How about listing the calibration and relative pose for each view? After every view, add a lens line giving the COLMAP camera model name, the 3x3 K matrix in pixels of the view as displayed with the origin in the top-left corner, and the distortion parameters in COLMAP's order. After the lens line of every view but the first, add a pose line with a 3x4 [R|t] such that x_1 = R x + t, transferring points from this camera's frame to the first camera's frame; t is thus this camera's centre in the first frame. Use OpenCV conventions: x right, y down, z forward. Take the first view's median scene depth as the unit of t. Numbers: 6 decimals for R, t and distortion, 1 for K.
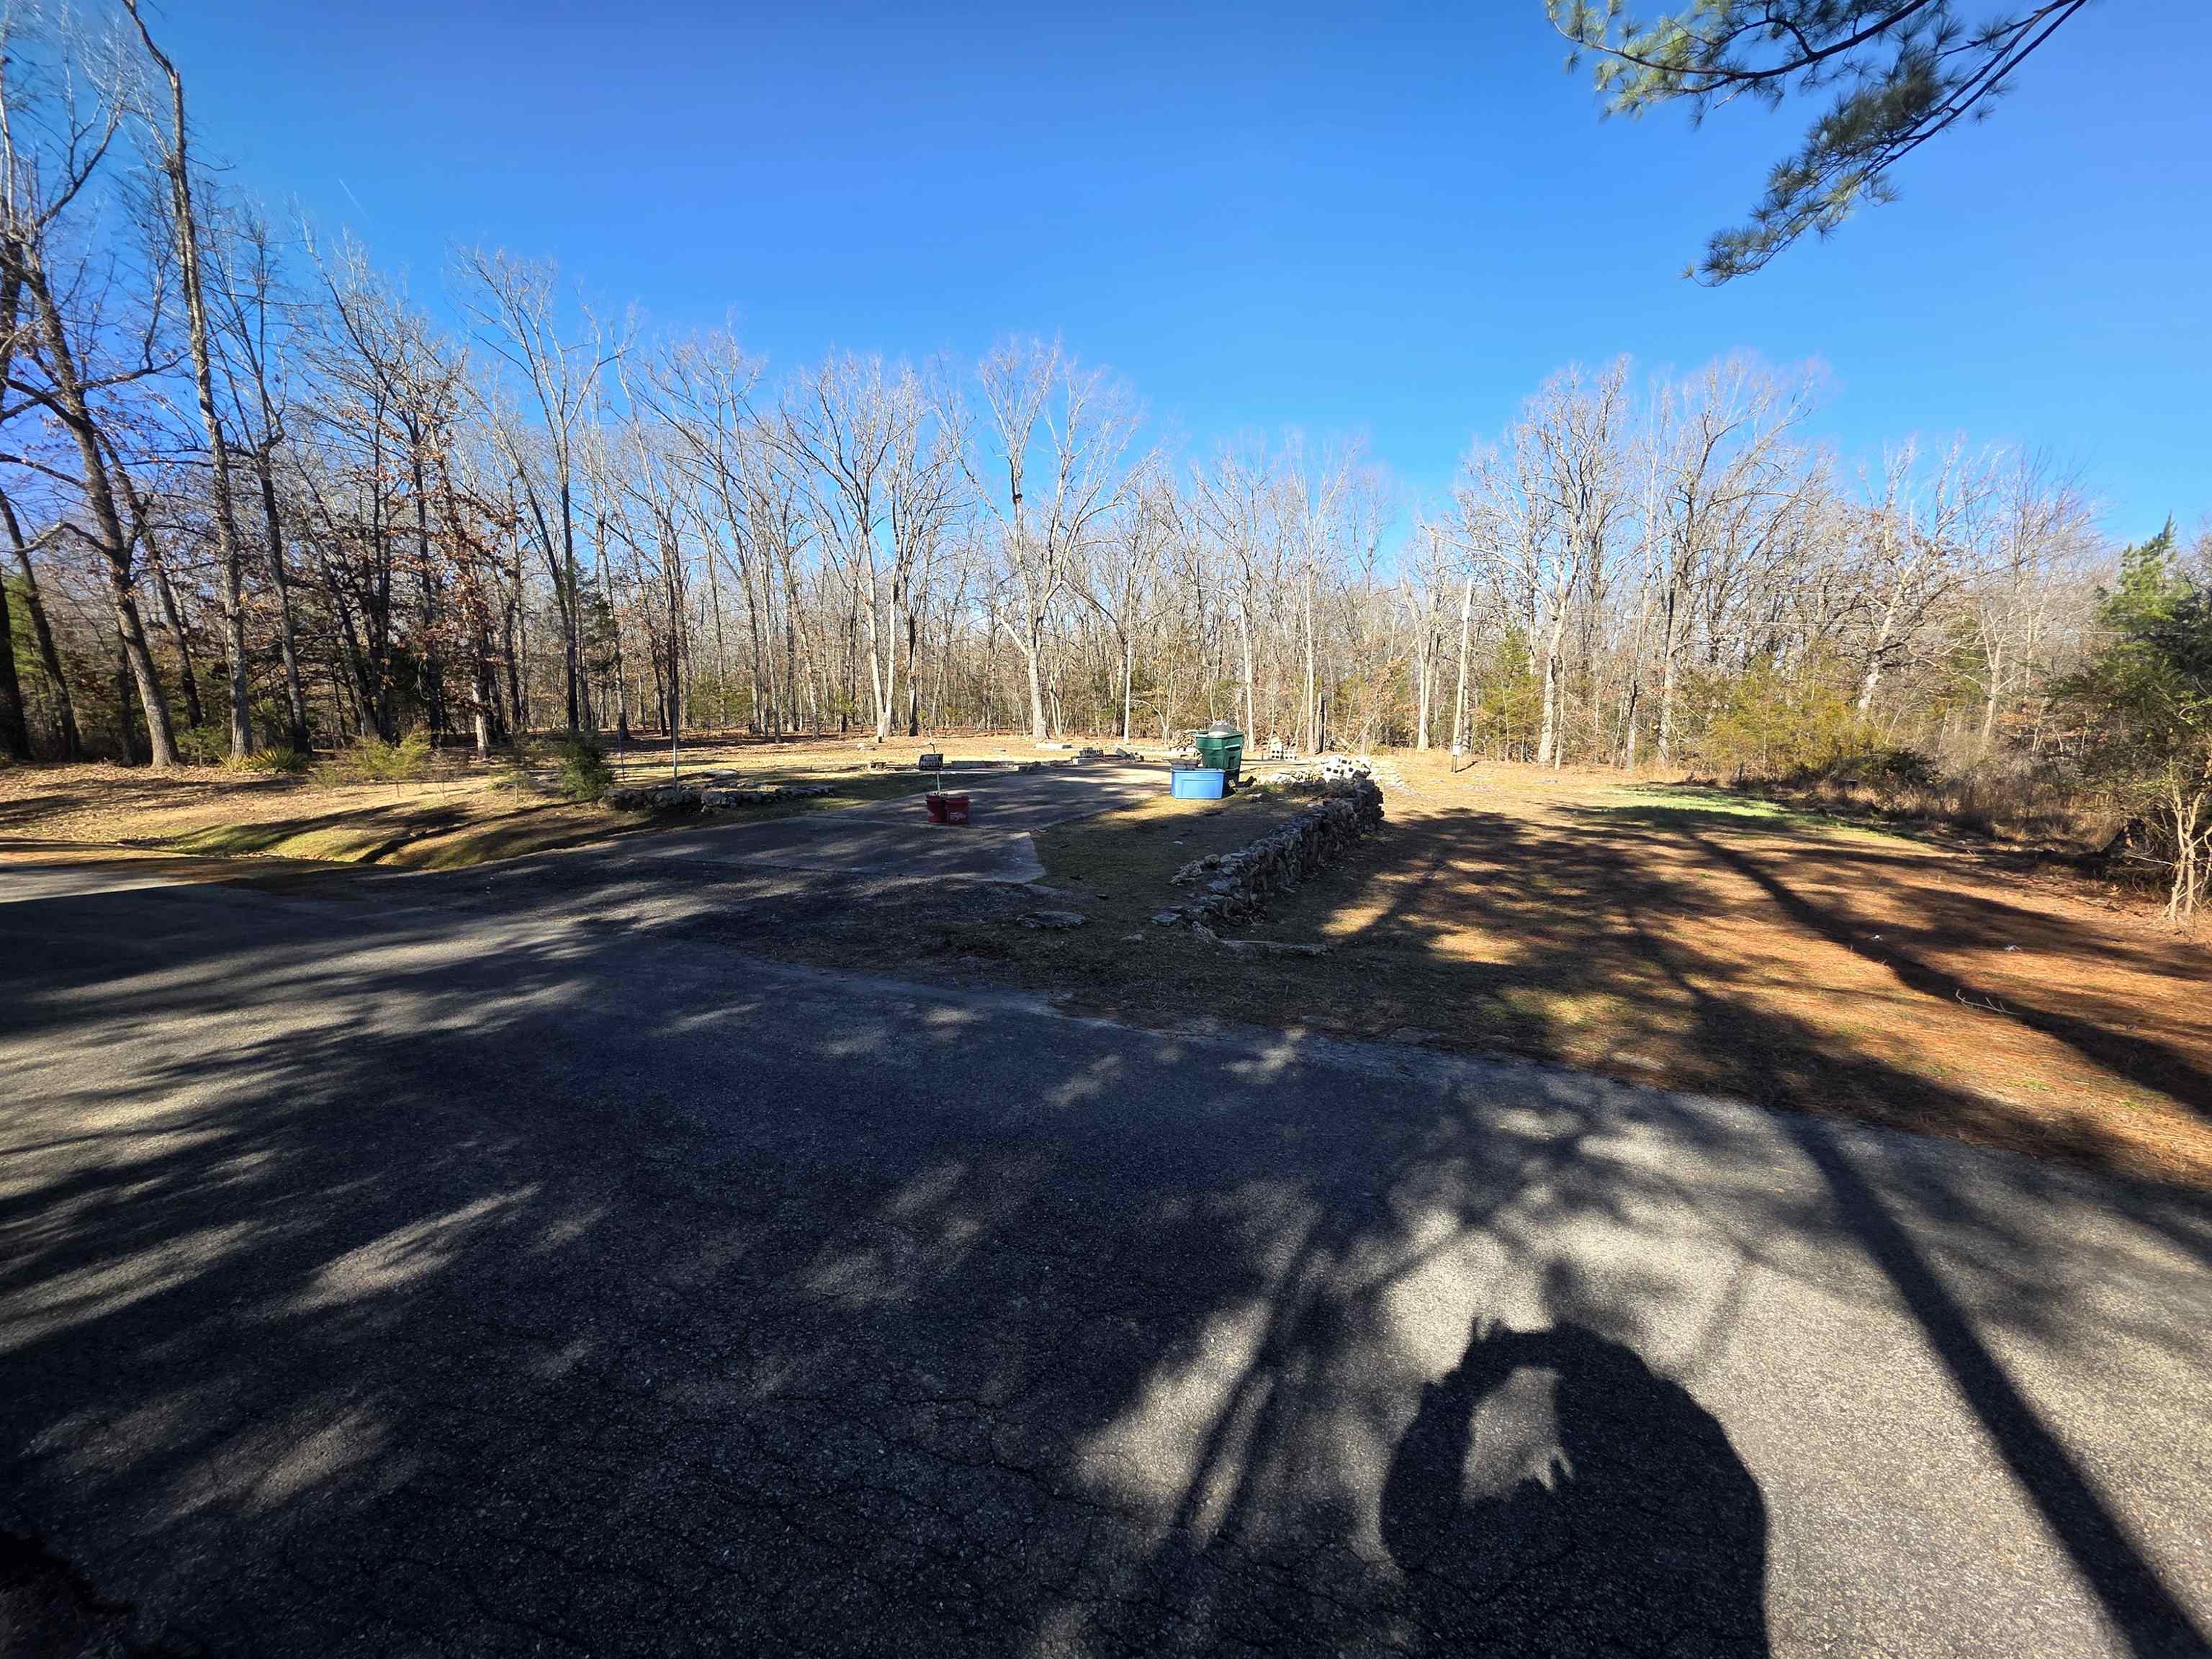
lens RADIAL K [[882.2, 0, 1116.0], [0, 882.2, 837.1], [0, 0, 1]] dist [0.003057, -0.001370]
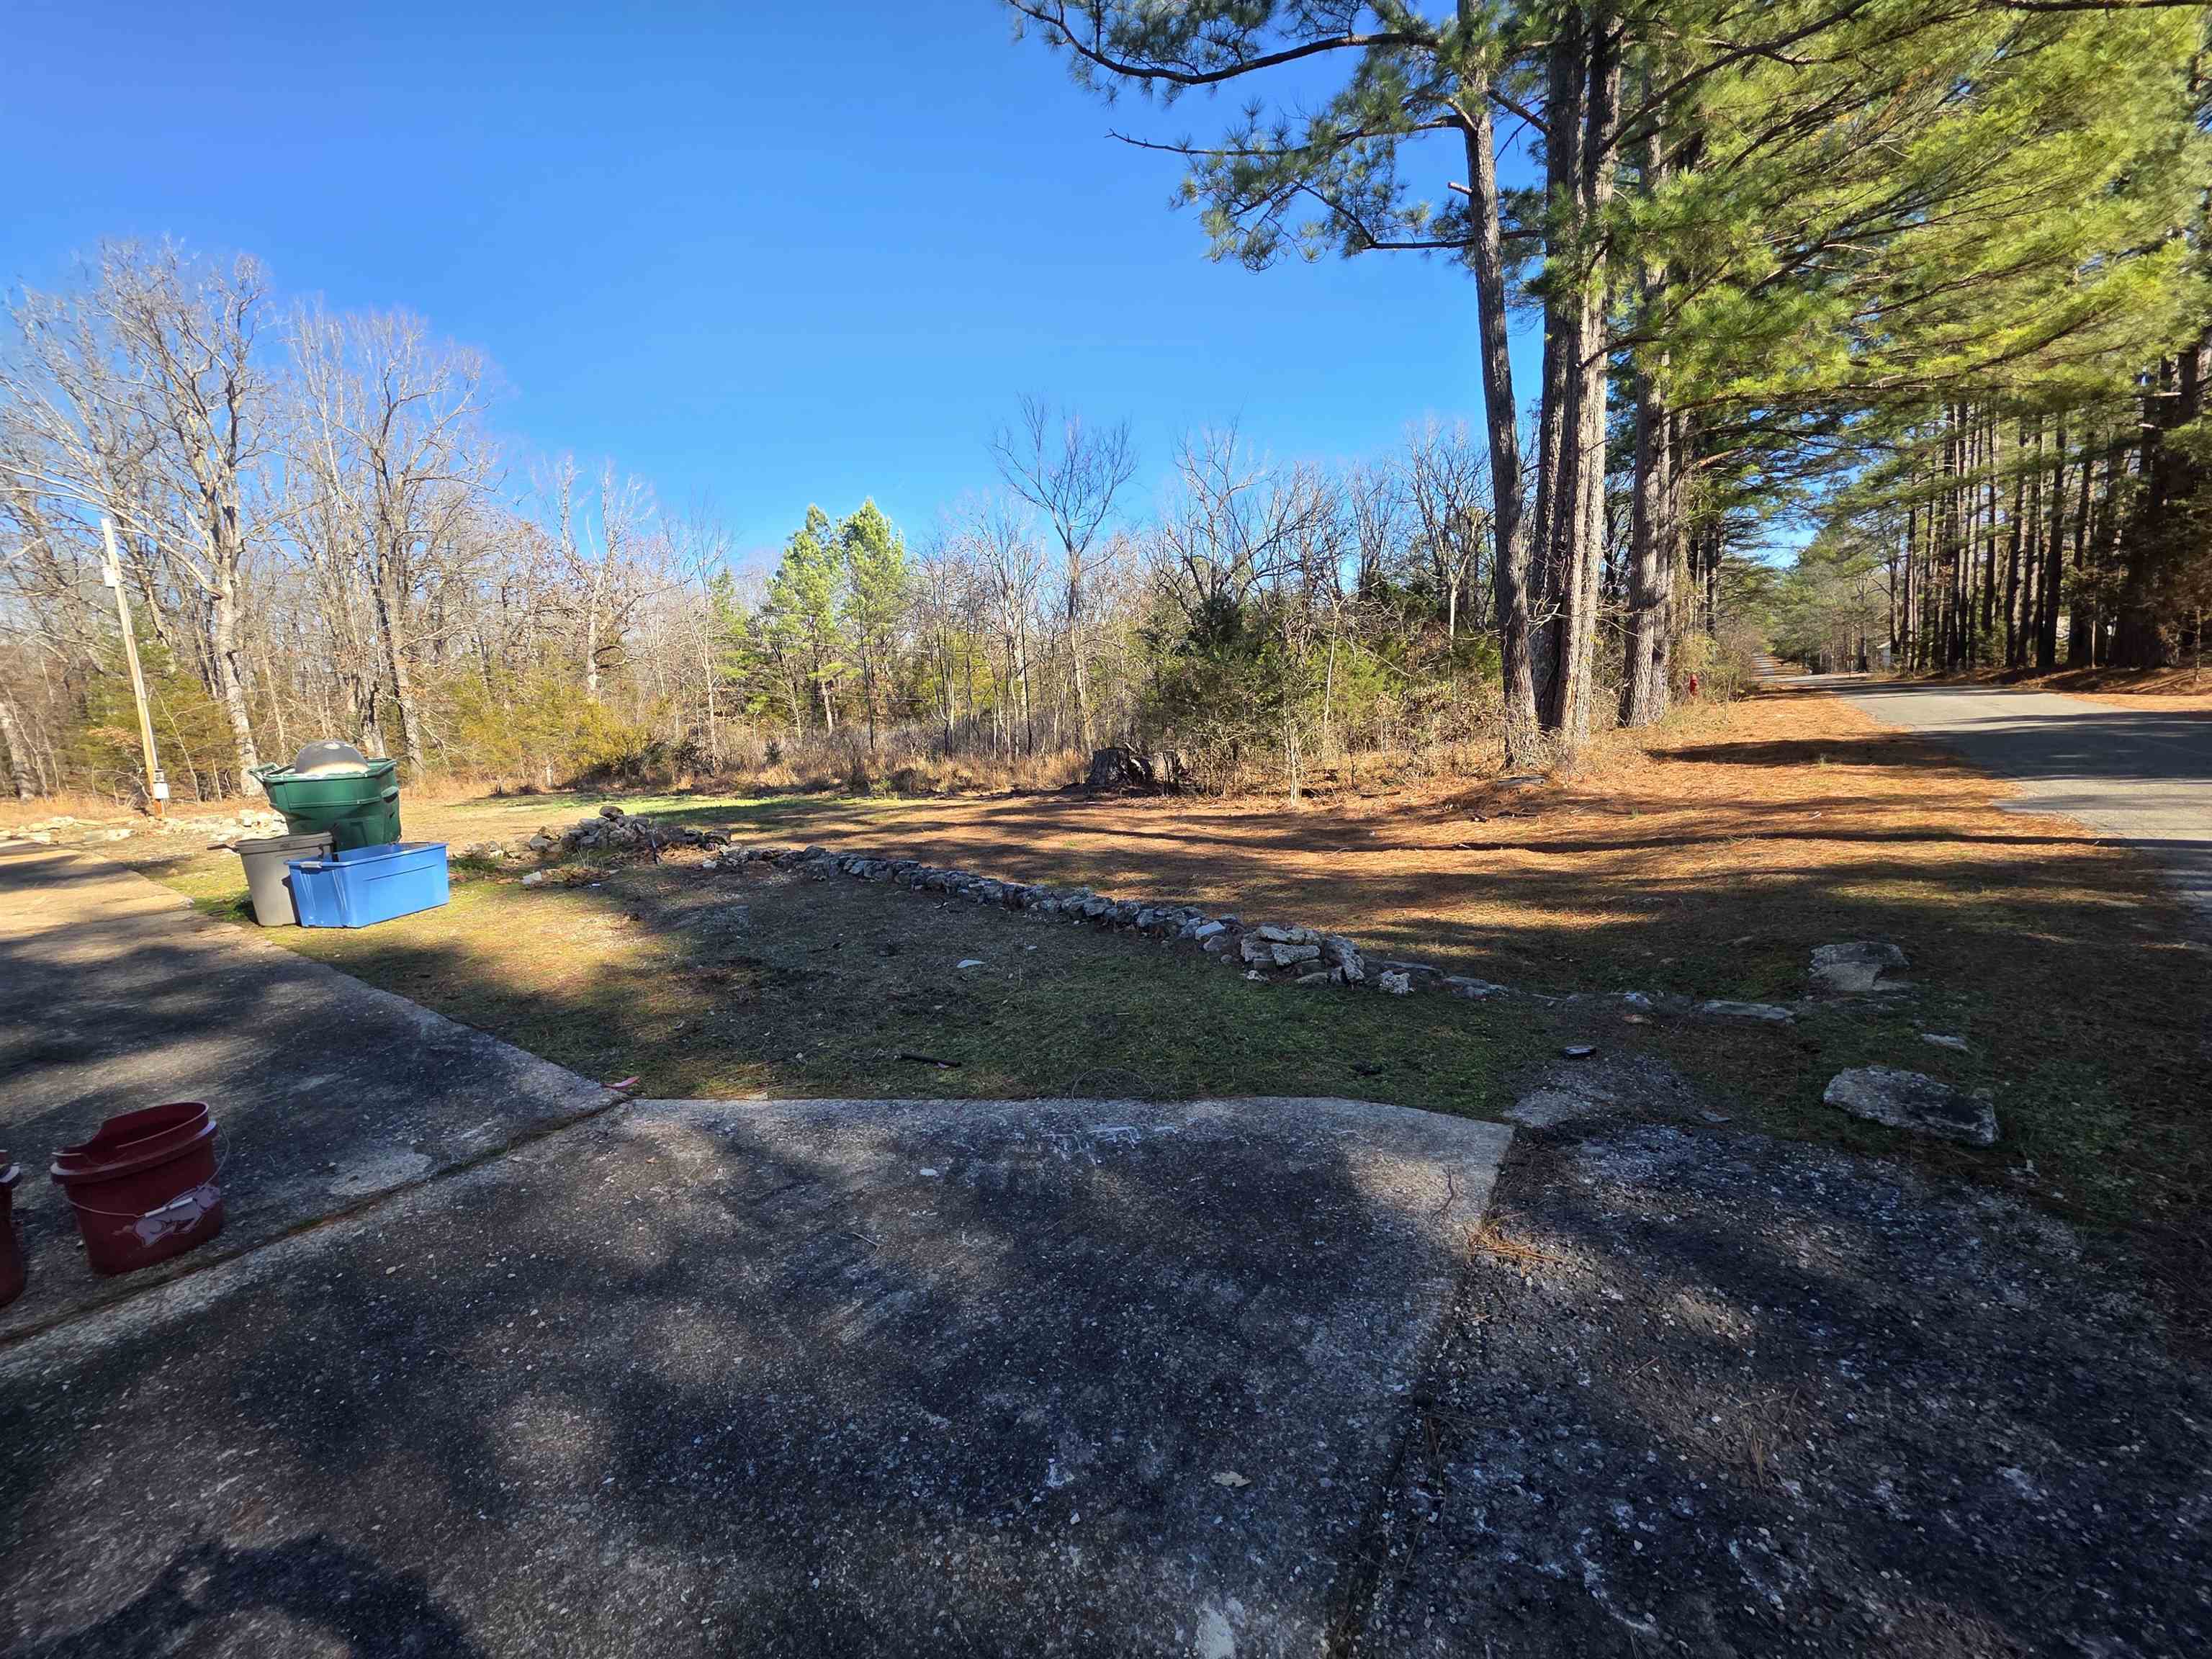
lens RADIAL K [[882.2, 0, 1110.5], [0, 882.2, 830.9], [0, 0, 1]] dist [0.003057, -0.001370]
pose [[0.208443, -0.168688, 0.963377, -0.149375], [0.184314, 0.974139, 0.130693, -0.046874], [-0.960510, 0.150322, 0.234144, 0.340882]]
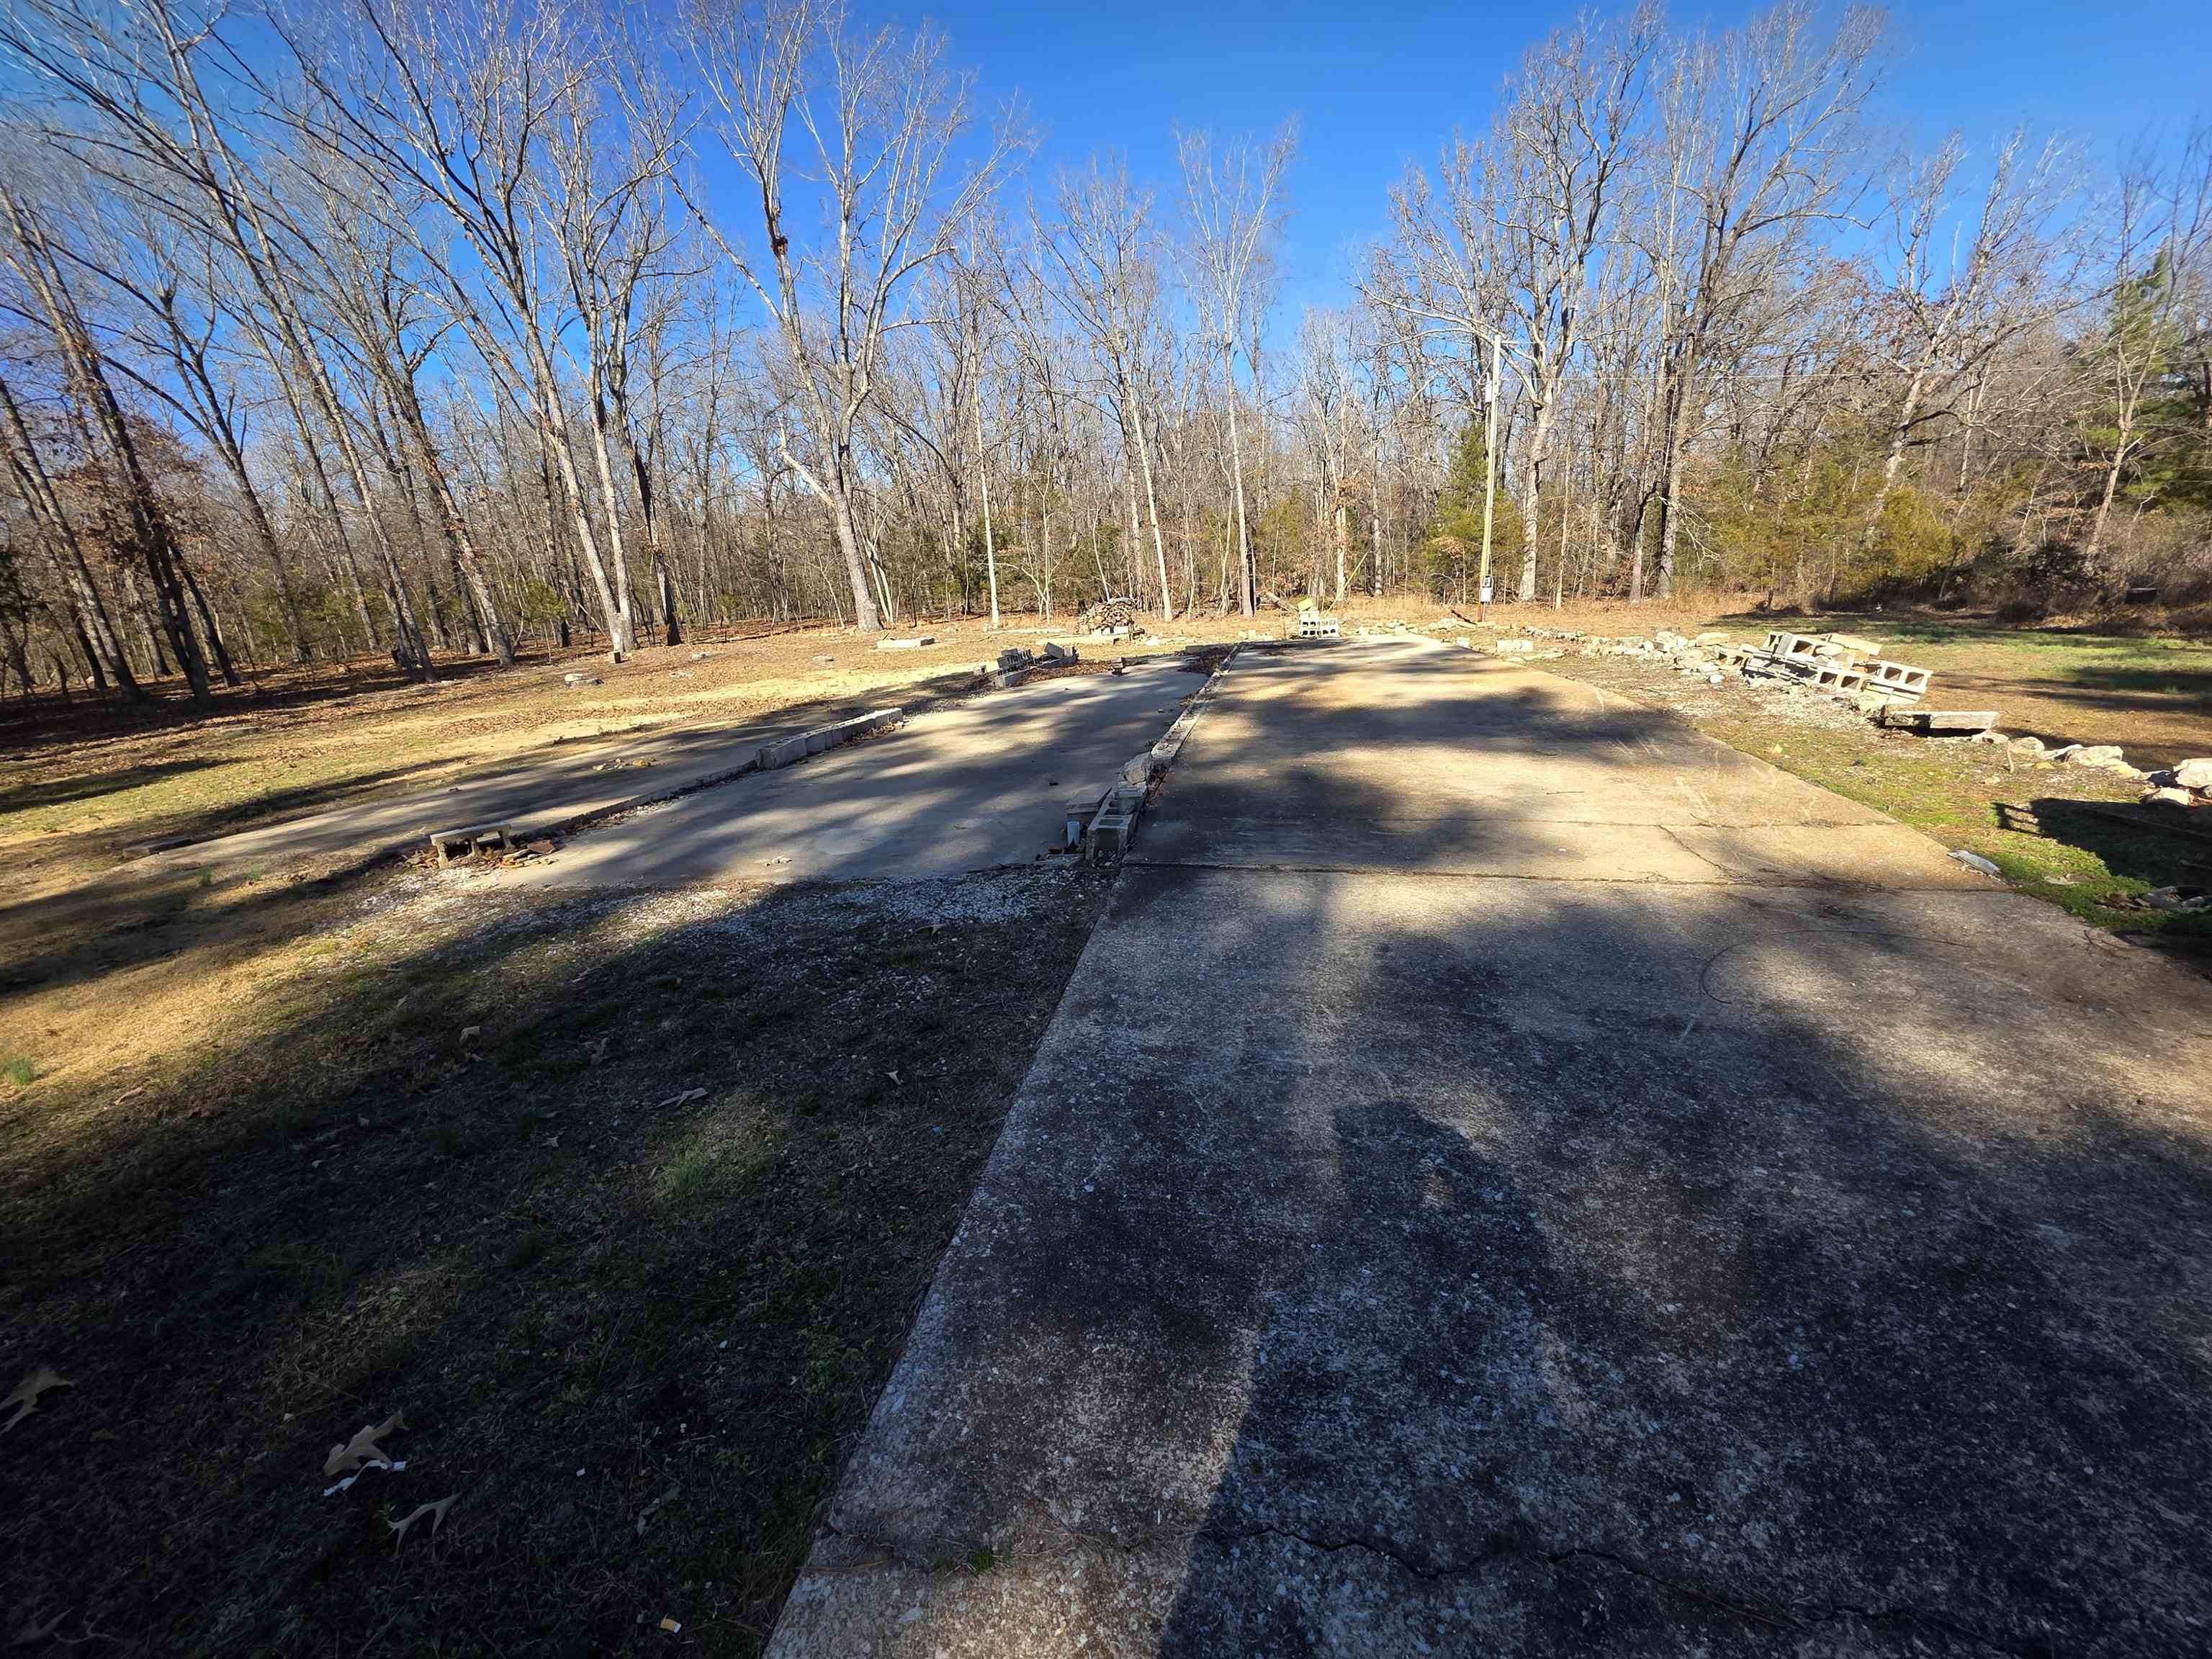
lens RADIAL K [[882.2, 0, 1106.4], [0, 882.2, 833.9], [0, 0, 1]] dist [0.003057, -0.001370]
pose [[0.974217, -0.136233, 0.179840, -0.112438], [0.109397, 0.982377, 0.151551, -0.084694], [-0.197317, -0.127970, 0.971952, 0.584119]]
